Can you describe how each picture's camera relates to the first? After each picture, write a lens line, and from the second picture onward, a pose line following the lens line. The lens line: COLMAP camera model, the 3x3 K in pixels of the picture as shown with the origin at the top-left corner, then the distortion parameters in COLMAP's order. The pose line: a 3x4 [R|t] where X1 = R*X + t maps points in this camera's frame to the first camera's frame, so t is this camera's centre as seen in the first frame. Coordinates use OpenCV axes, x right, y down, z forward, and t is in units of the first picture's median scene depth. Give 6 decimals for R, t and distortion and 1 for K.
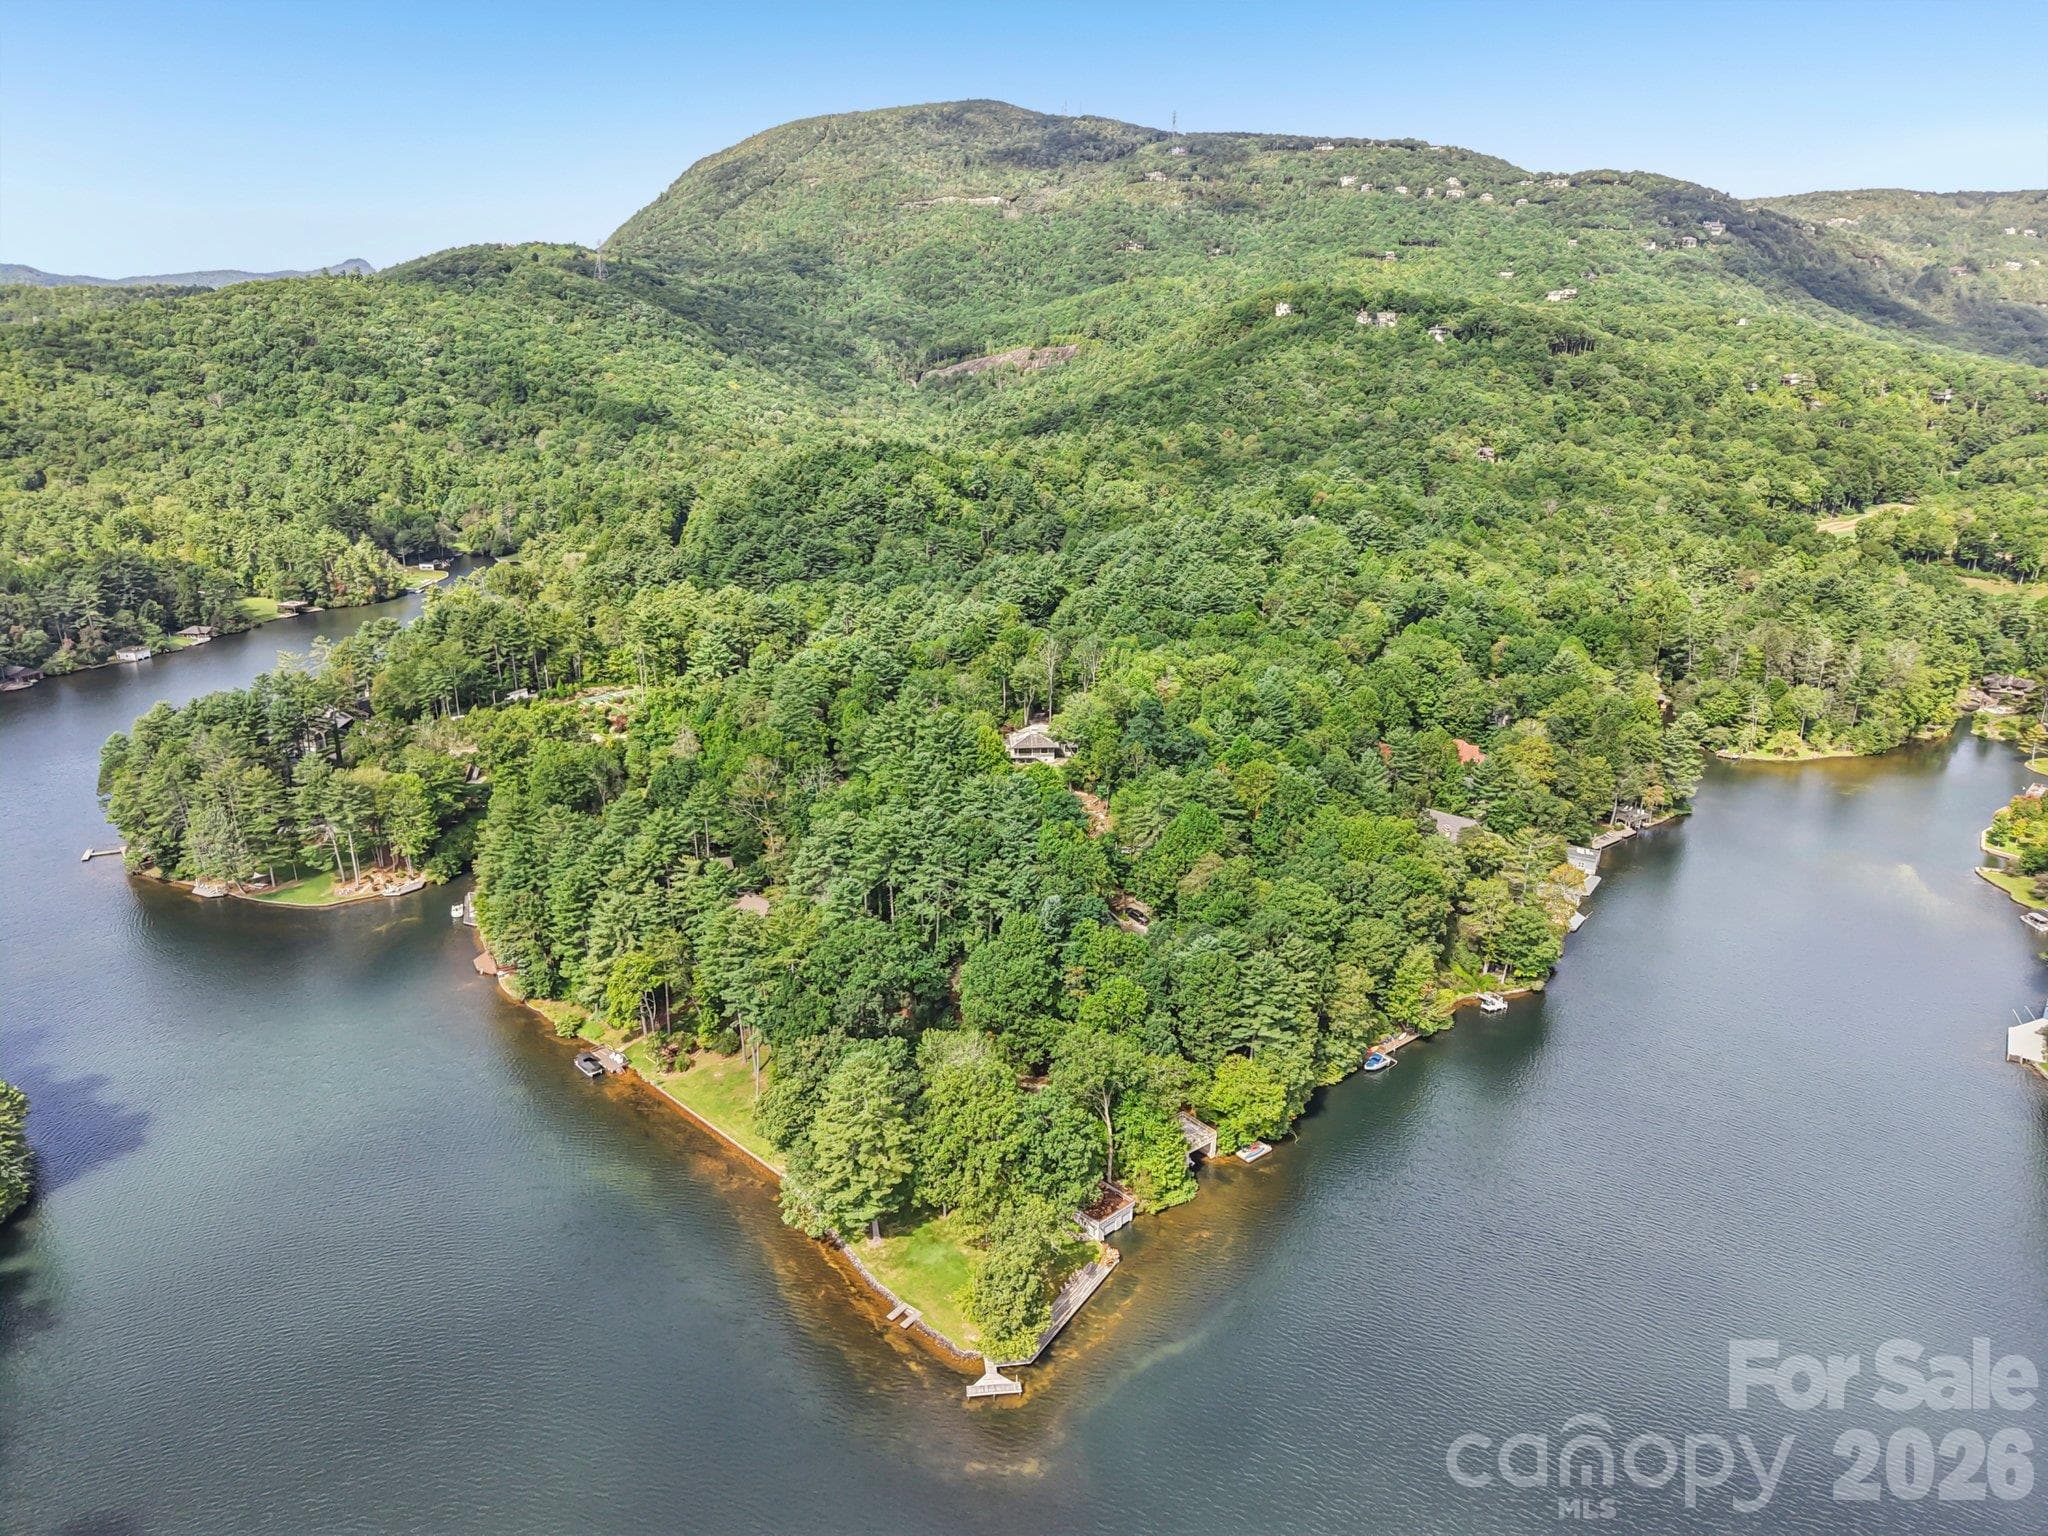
lens RADIAL K [[1448.2, 0, 1024.0], [0, 1448.2, 768.0], [0, 0, 1]] dist [0.005160, -0.007666]
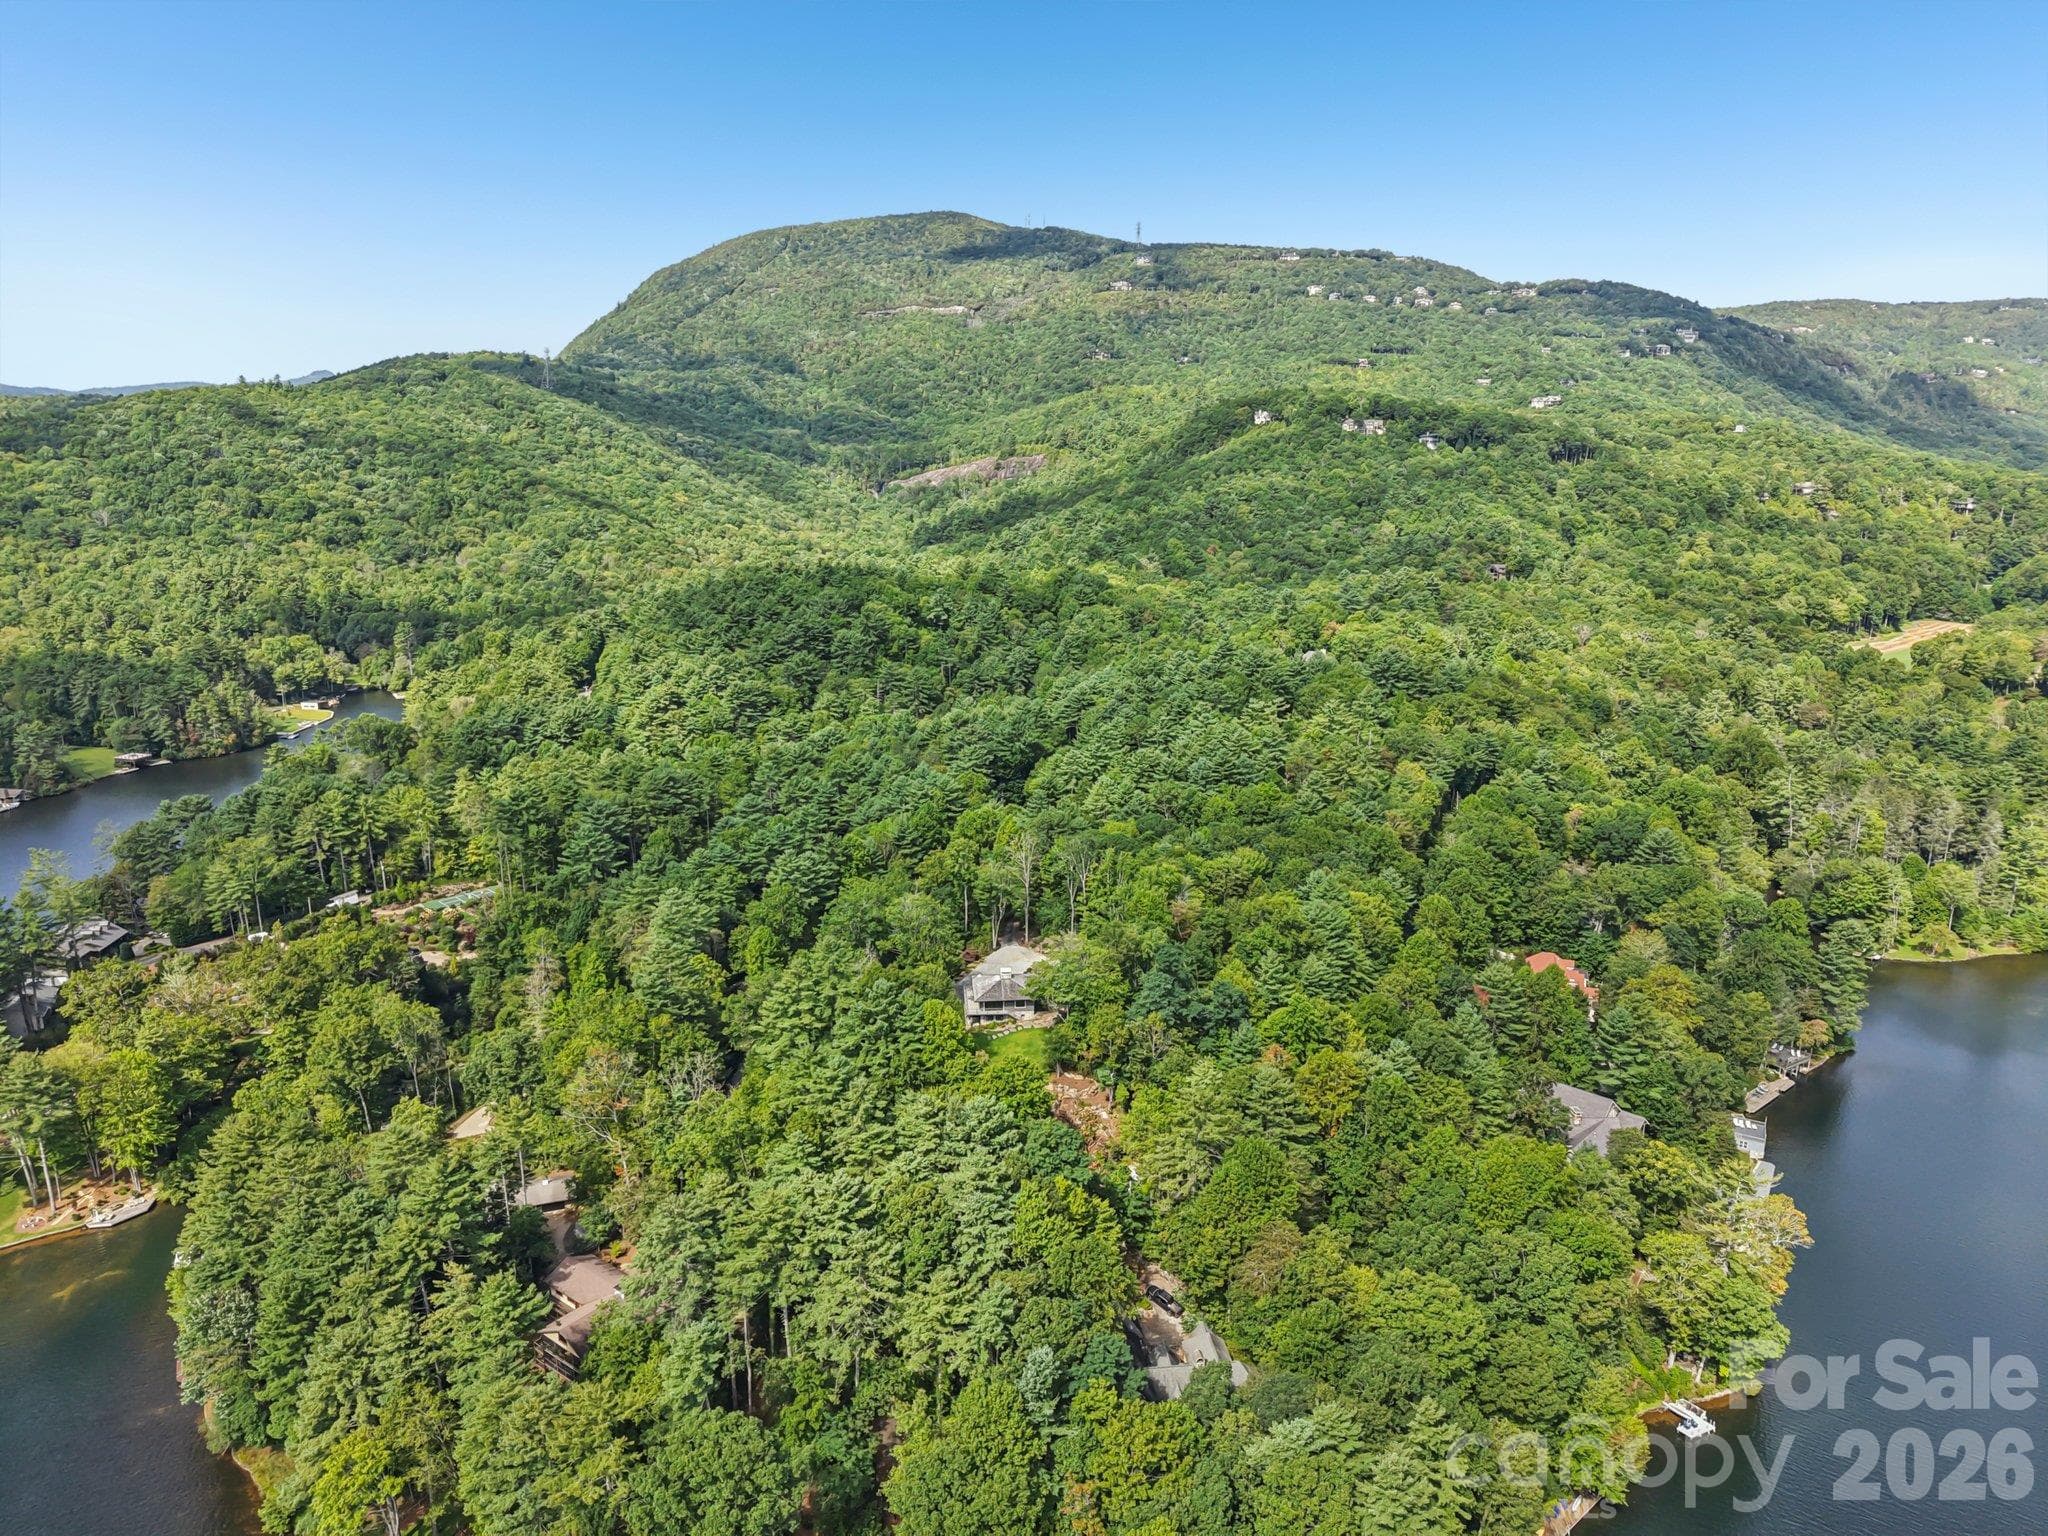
lens RADIAL K [[1448.2, 0, 1024.0], [0, 1448.2, 768.0], [0, 0, 1]] dist [0.005160, -0.007666]
pose [[0.999726, -0.007625, 0.022149, 0.000330], [0.009155, 0.997518, -0.069807, -0.040282], [-0.021562, 0.069991, 0.997315, 0.132337]]
